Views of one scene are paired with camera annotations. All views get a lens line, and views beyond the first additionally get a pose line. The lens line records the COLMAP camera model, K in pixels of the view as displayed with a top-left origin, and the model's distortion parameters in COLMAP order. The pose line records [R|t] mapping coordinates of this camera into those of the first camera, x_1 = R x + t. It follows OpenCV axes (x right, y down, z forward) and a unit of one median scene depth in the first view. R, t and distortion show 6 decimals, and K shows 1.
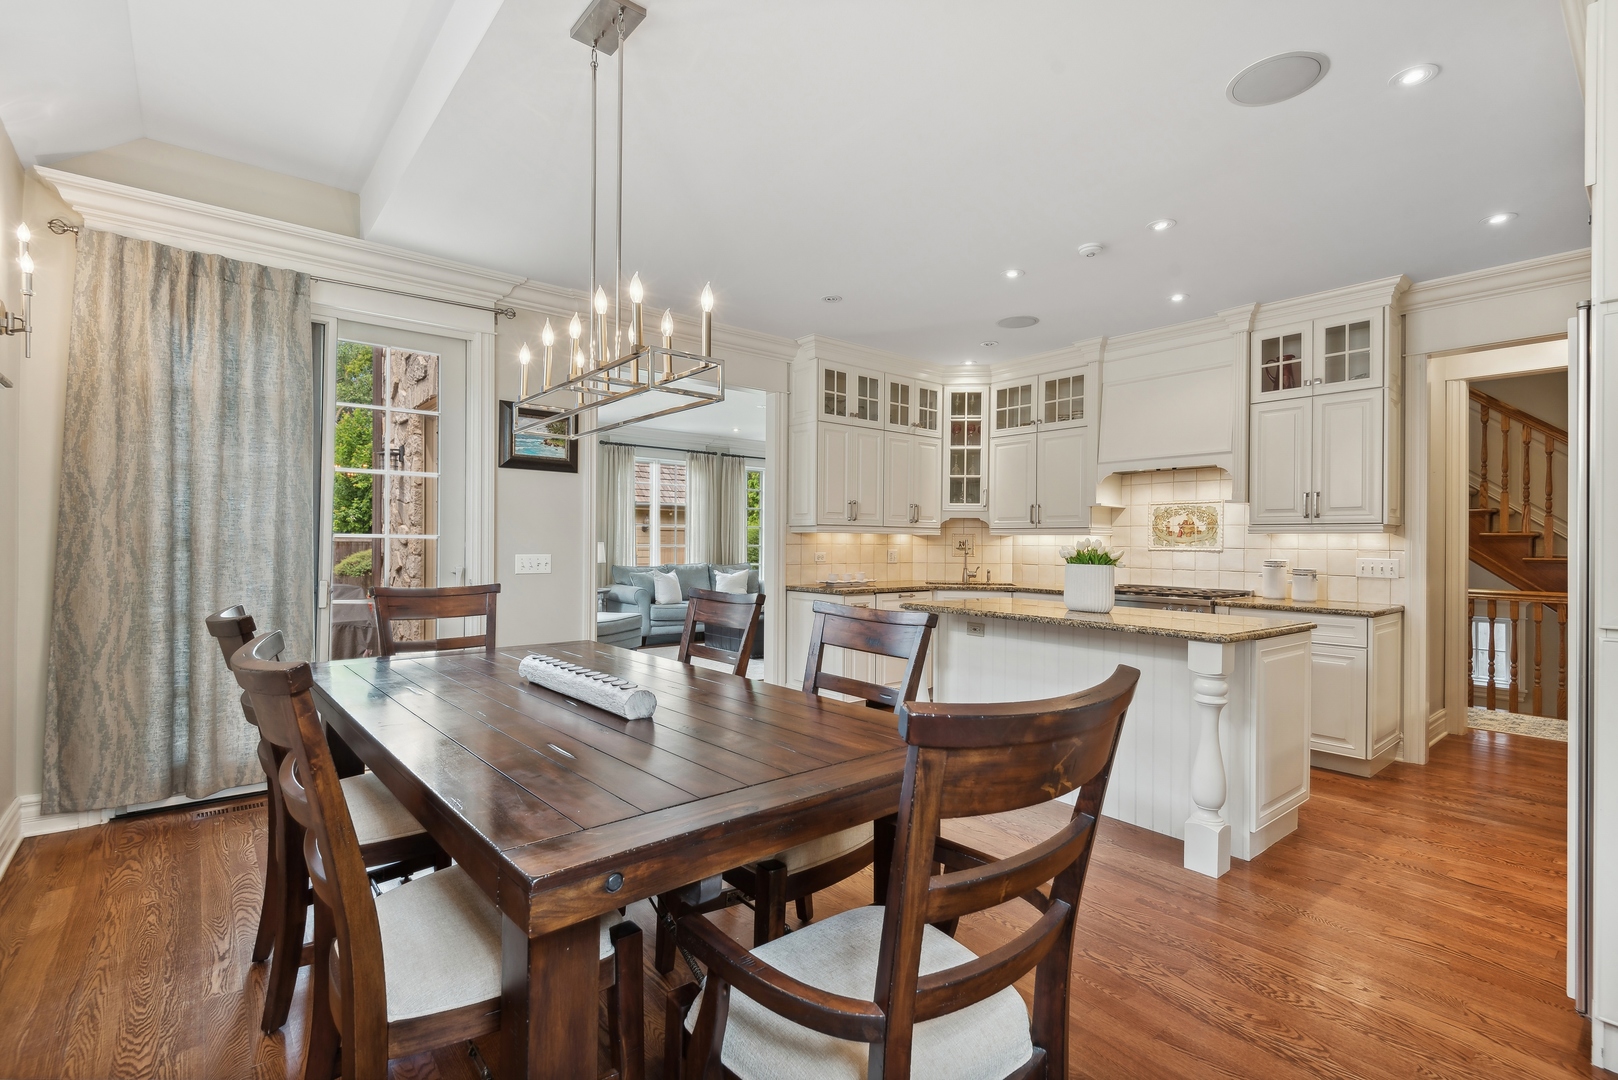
lens RADIAL K [[742.7, 0, 809.0], [0, 742.7, 540.0], [0, 0, 1]] dist [0.018241, -0.012899]
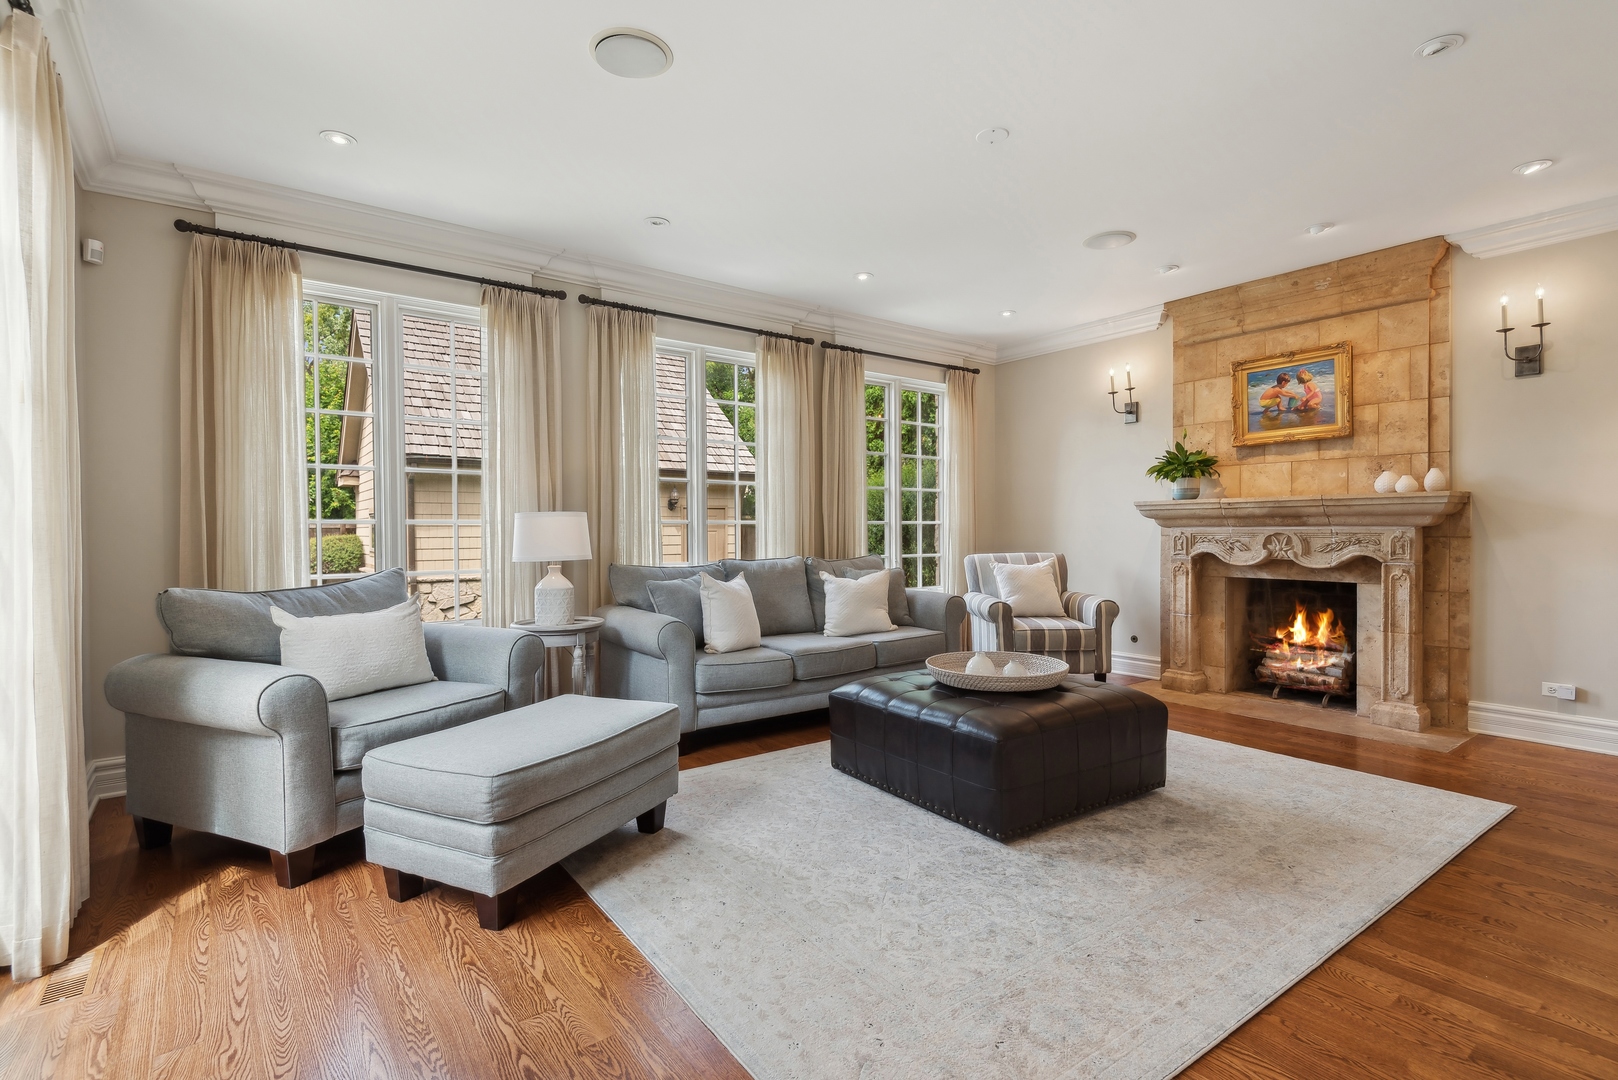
lens RADIAL K [[742.7, 0, 809.0], [0, 742.7, 540.0], [0, 0, 1]] dist [0.018241, -0.012899]
pose [[0.999434, -0.011436, -0.031637, -0.210094], [0.011998, 0.999773, 0.017618, 0.020584], [0.031428, -0.017987, 0.999344, 0.907557]]
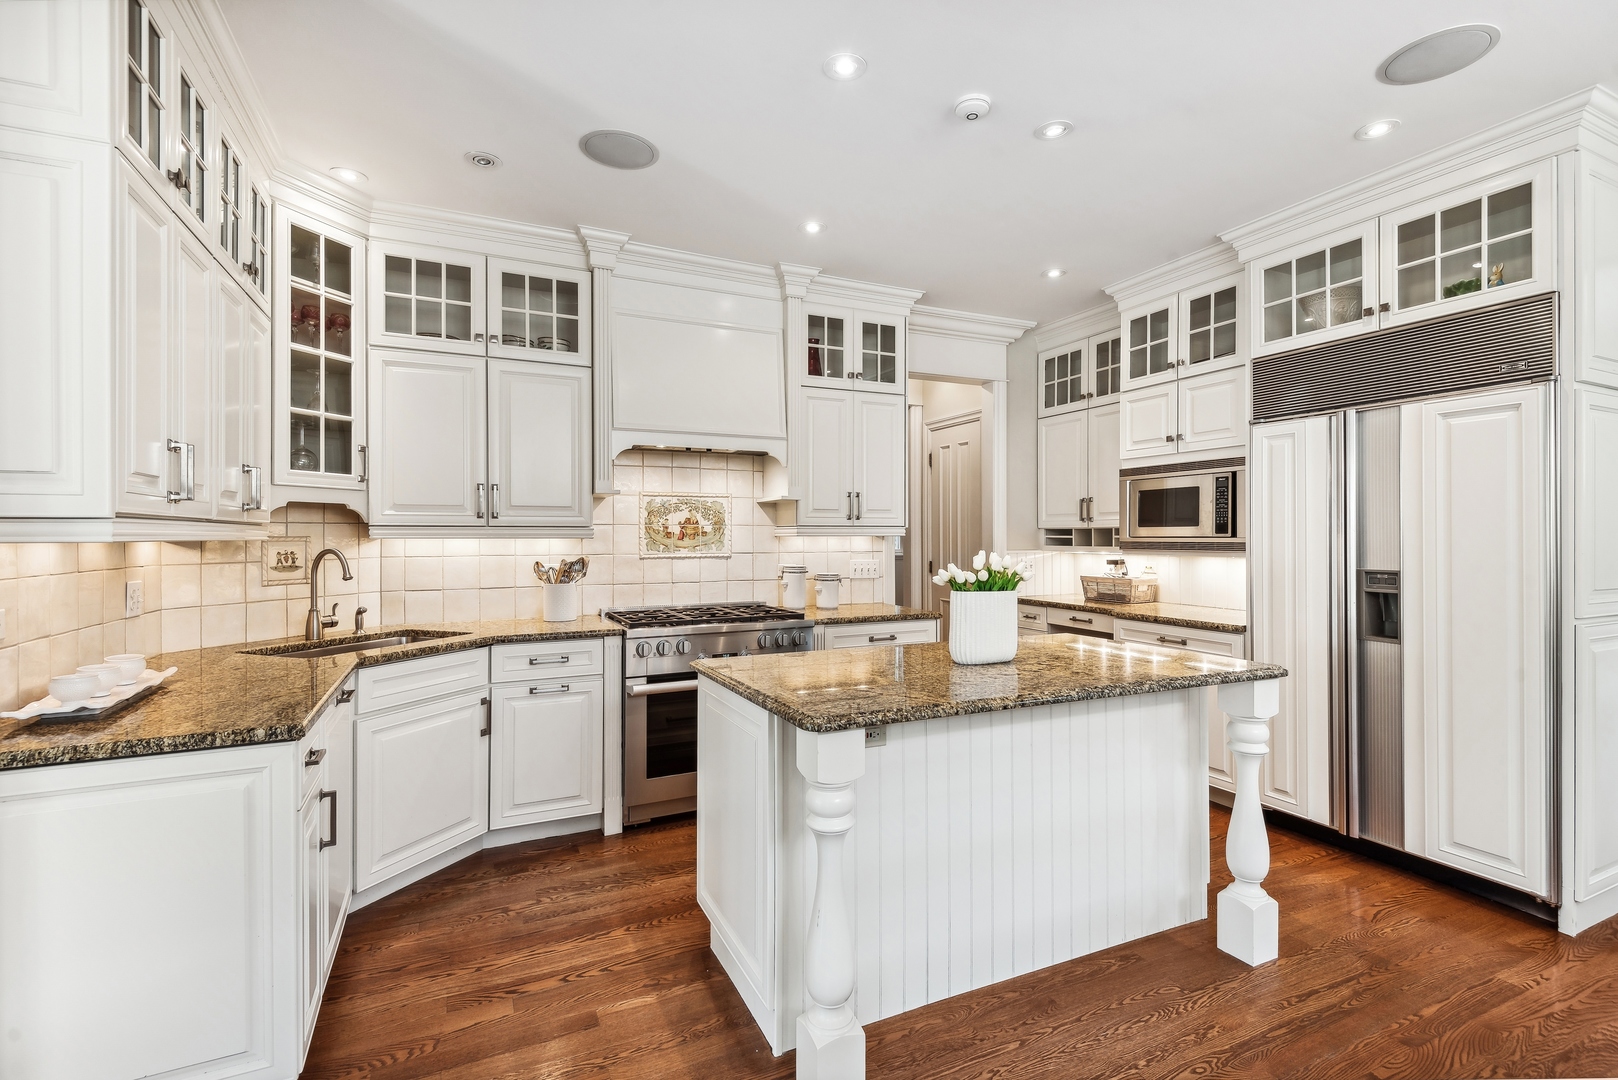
lens RADIAL K [[742.7, 0, 809.0], [0, 742.7, 540.0], [0, 0, 1]] dist [0.018241, -0.012899]
pose [[0.239681, -0.012240, 0.970775, -0.203012], [0.003212, 0.999925, 0.011815, -0.012142], [-0.970846, 0.000286, 0.239702, 0.675624]]
